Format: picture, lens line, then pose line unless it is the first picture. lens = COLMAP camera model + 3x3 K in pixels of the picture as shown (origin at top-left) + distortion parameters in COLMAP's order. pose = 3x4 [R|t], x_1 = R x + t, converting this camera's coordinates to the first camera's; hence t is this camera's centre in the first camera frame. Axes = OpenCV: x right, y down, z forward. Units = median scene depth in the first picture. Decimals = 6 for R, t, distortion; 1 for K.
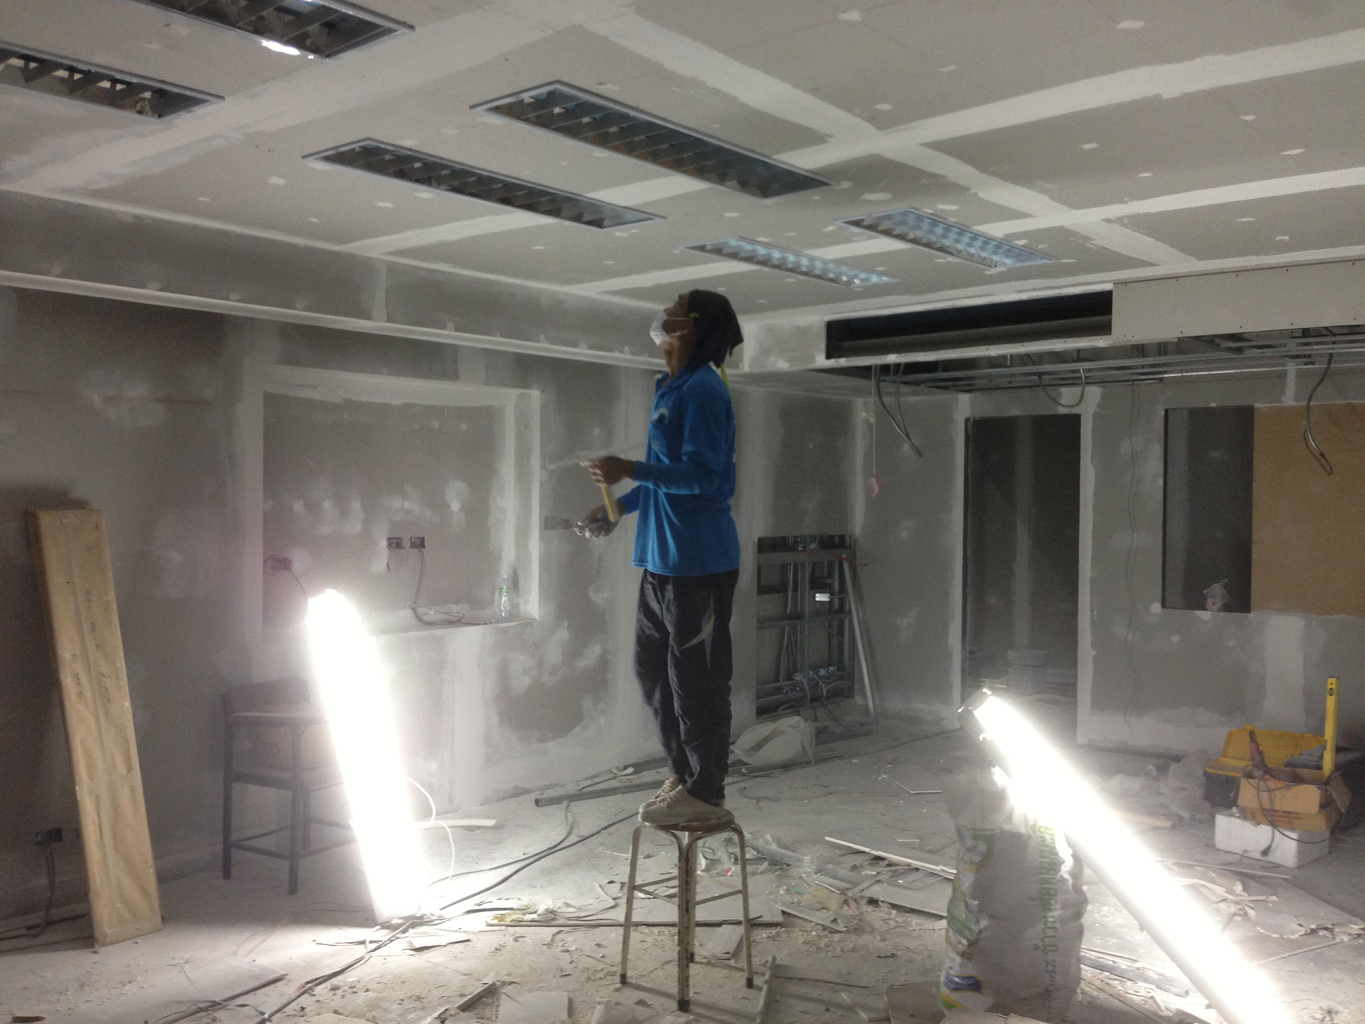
lens RADIAL K [[1252.0, 0, 682.0], [0, 1252.0, 524.0], [0, 0, 1]] dist [0.125449, -0.239860]
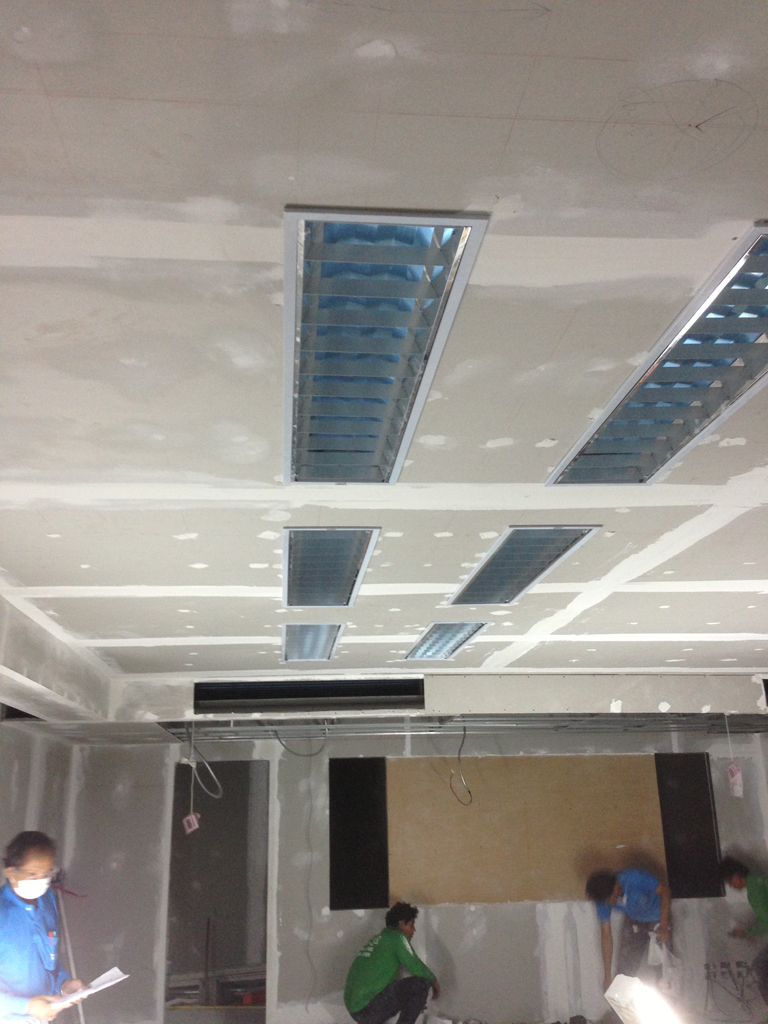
lens RADIAL K [[939.2, 0, 380.7], [0, 939.2, 510.4], [0, 0, 1]] dist [0.125449, -0.239860]
pose [[0.701460, 0.191925, 0.686381, -0.450022], [0.045423, 0.949062, -0.311797, -0.023877], [-0.711260, 0.249891, 0.657012, 0.221725]]
